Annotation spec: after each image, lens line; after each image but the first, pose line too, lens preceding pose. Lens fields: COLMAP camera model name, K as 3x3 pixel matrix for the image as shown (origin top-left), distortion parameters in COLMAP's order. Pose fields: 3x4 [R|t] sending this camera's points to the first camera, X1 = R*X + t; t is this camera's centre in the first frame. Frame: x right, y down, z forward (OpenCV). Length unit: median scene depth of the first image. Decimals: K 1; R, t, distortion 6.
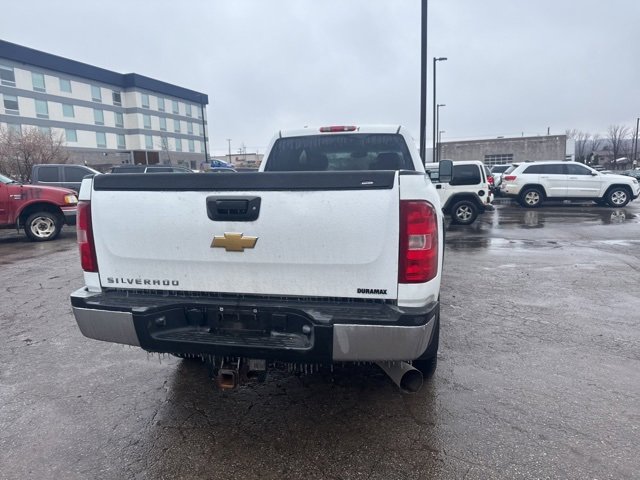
lens RADIAL K [[451.9, 0, 324.4], [0, 451.9, 236.3], [0, 0, 1]] dist [0.059009, -0.076846]
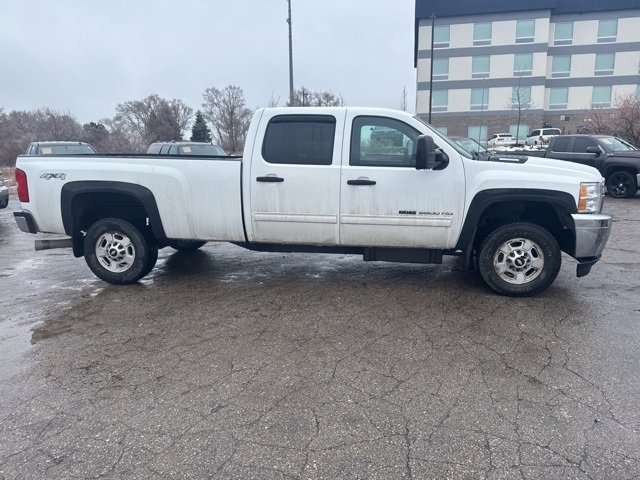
lens RADIAL K [[451.9, 0, 324.0], [0, 451.9, 241.0], [0, 0, 1]] dist [0.059009, -0.076846]
pose [[0.086663, 0.210863, -0.973667, 1.268519], [-0.127649, 0.971638, 0.199062, -0.177314], [0.988026, 0.107036, 0.111121, 1.073635]]
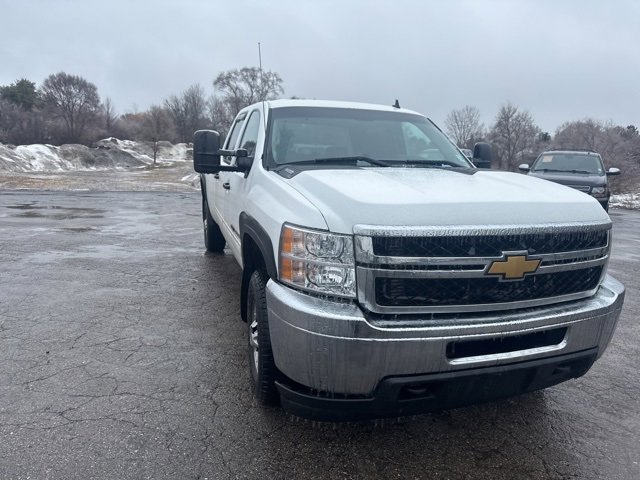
lens RADIAL K [[451.9, 0, 321.8], [0, 451.9, 247.9], [0, 0, 1]] dist [0.059009, -0.076846]
pose [[-0.861571, 0.089617, -0.499664, 0.579276], [-0.089083, 0.942328, 0.322618, -0.299643], [0.499759, 0.322470, -0.803899, 2.075036]]
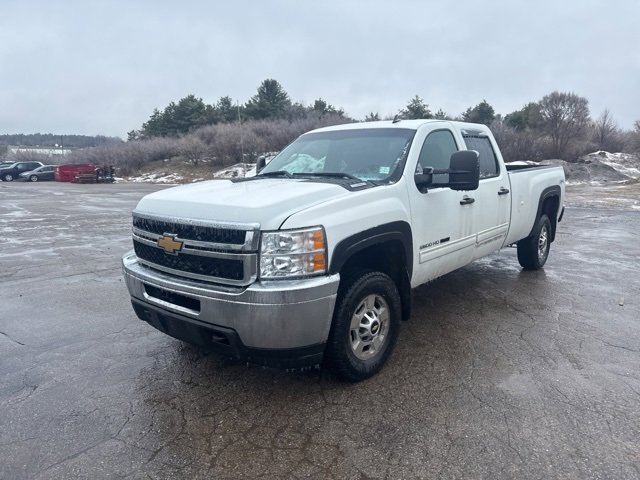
lens RADIAL K [[451.9, 0, 322.5], [0, 451.9, 244.7], [0, 0, 1]] dist [0.059009, -0.076846]
pose [[-0.883842, -0.063073, 0.463514, -0.291452], [0.083487, 0.953691, 0.288969, -0.326438], [-0.460276, 0.294100, -0.837646, 2.263881]]
